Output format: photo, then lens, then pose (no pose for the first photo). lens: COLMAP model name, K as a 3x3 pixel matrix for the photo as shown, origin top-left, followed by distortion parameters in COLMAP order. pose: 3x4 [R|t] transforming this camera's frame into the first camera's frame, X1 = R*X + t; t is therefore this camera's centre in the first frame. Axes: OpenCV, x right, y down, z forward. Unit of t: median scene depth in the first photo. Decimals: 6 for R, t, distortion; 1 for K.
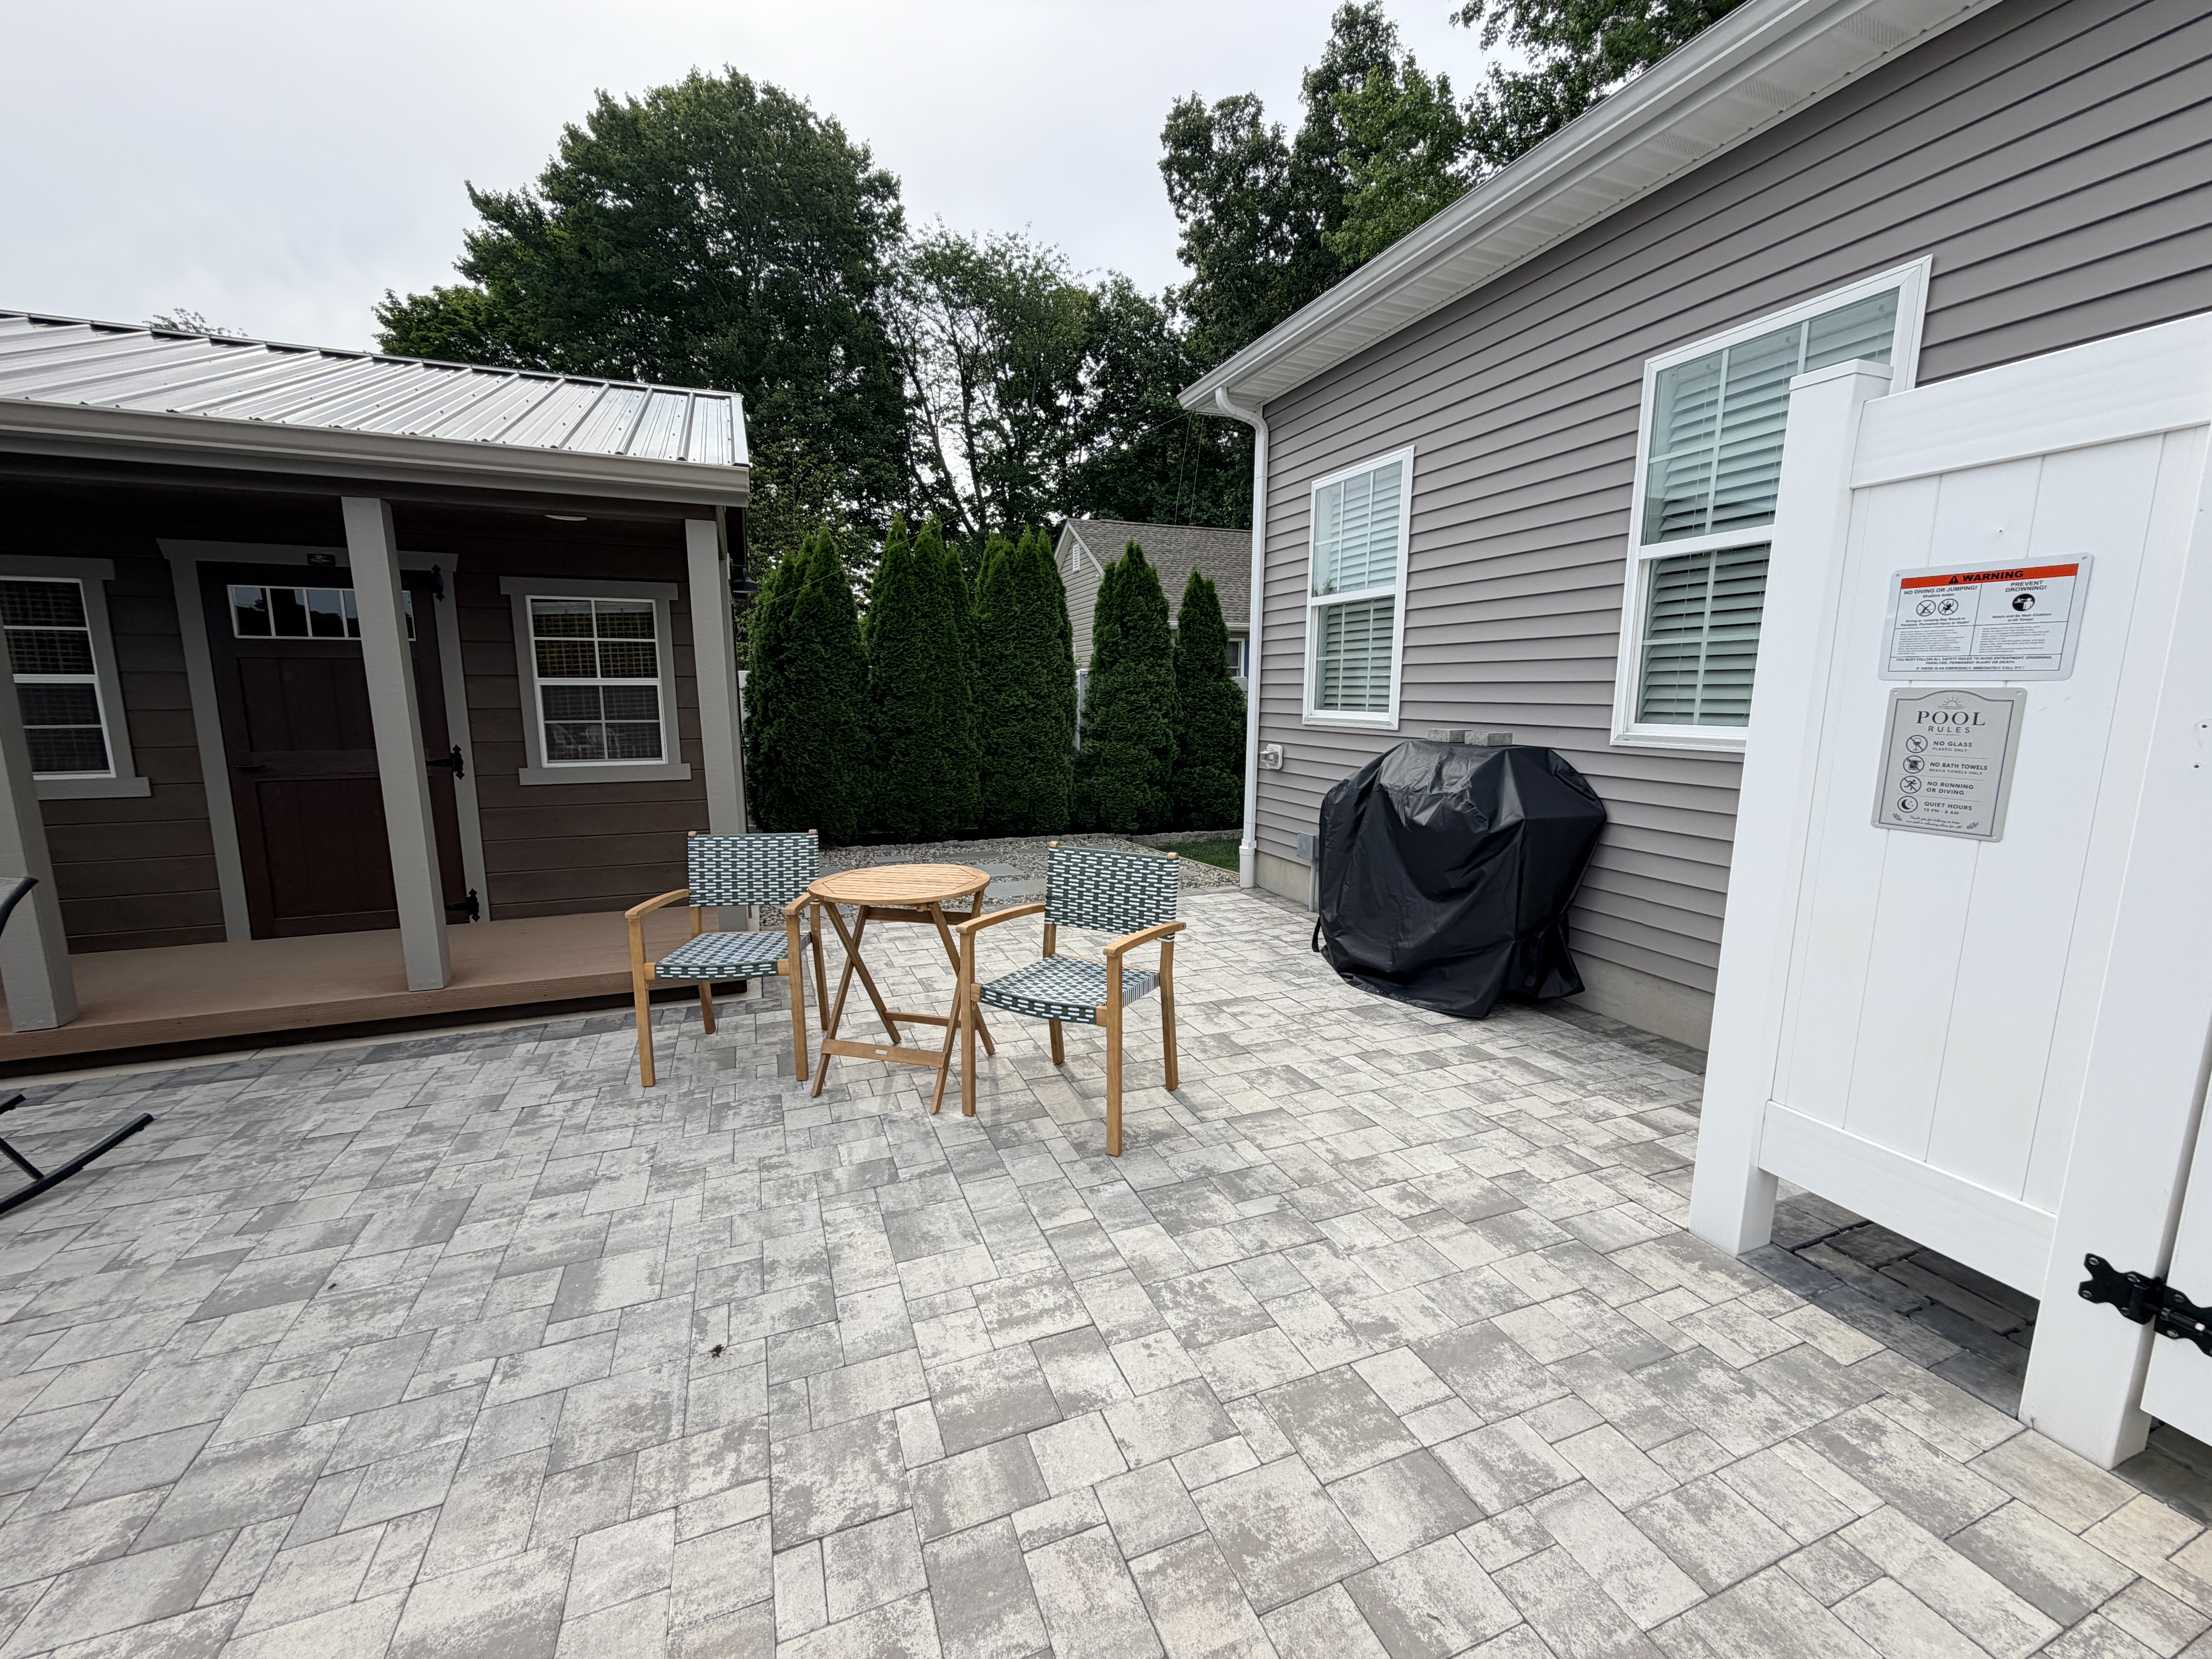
lens RADIAL K [[887.9, 0, 1106.0], [0, 887.9, 836.6], [0, 0, 1]] dist [0.000742, 0.000174]
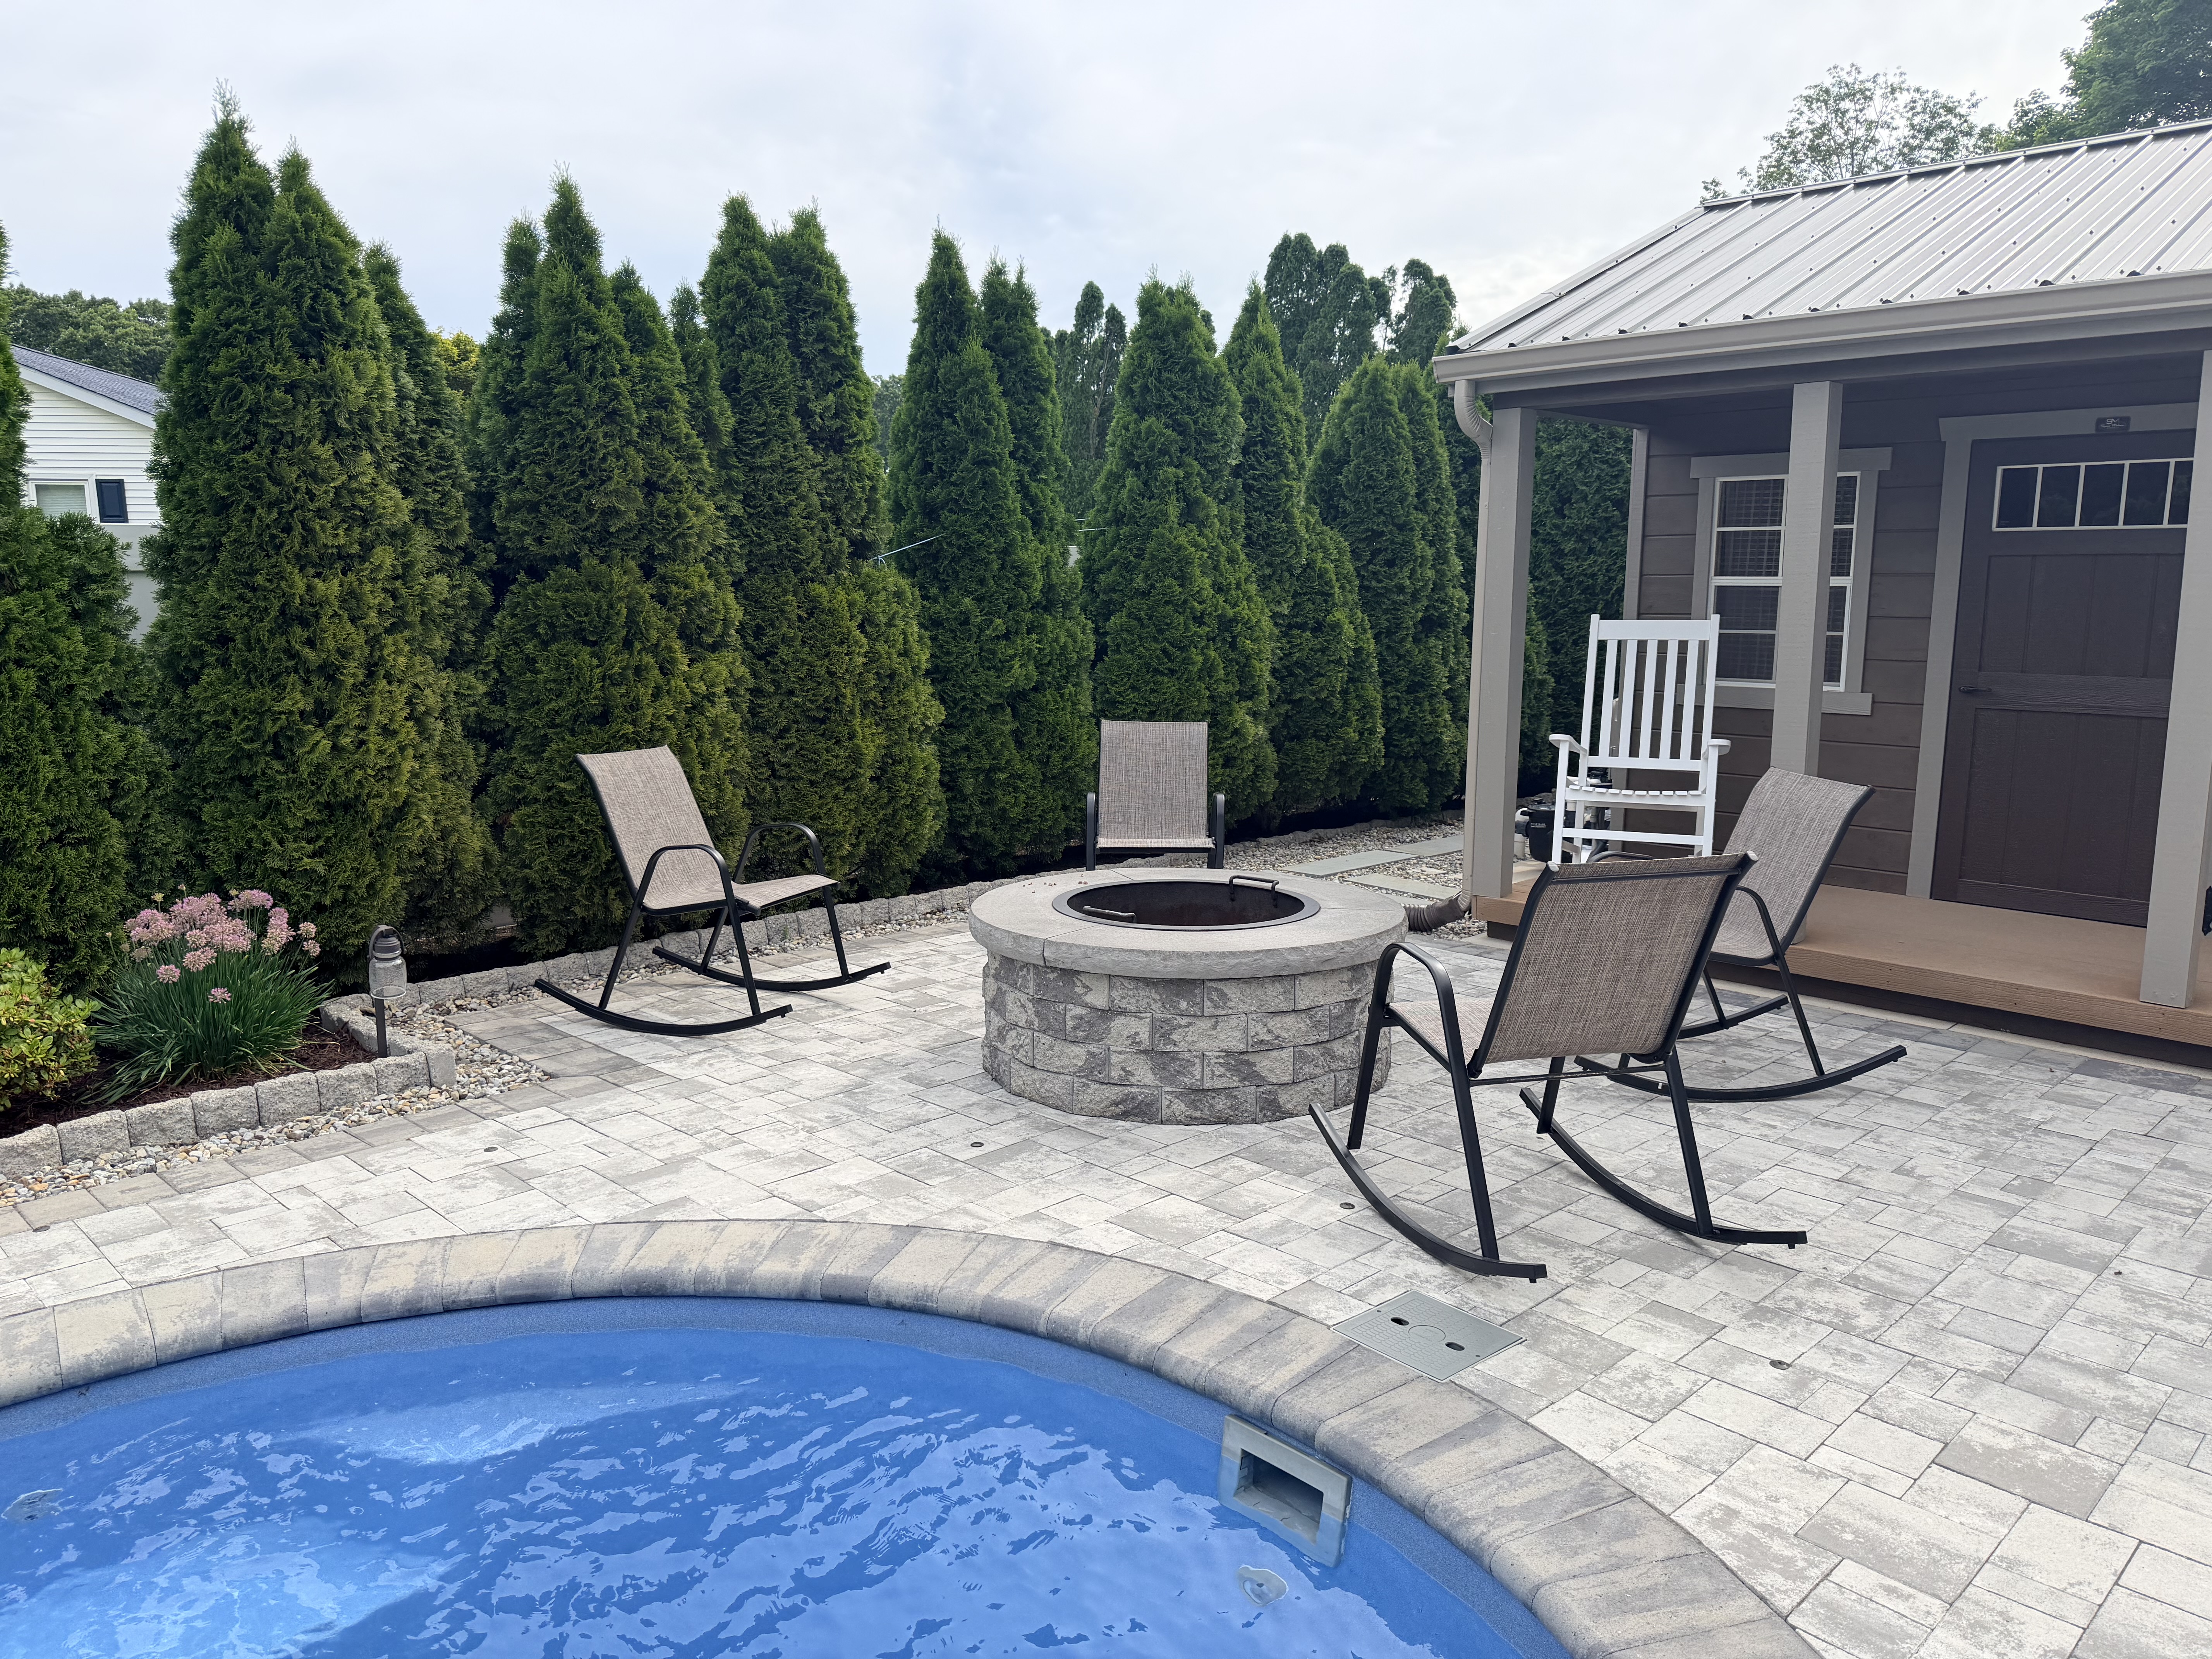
lens RADIAL K [[1565.1, 0, 1106.0], [0, 1565.1, 827.1], [0, 0, 1]] dist [-0.002535, -0.000400]
pose [[0.385586, 0.145387, -0.911145, 0.087955], [-0.148667, 0.984394, 0.094161, 0.049848], [0.910616, 0.099150, 0.401183, -0.481078]]
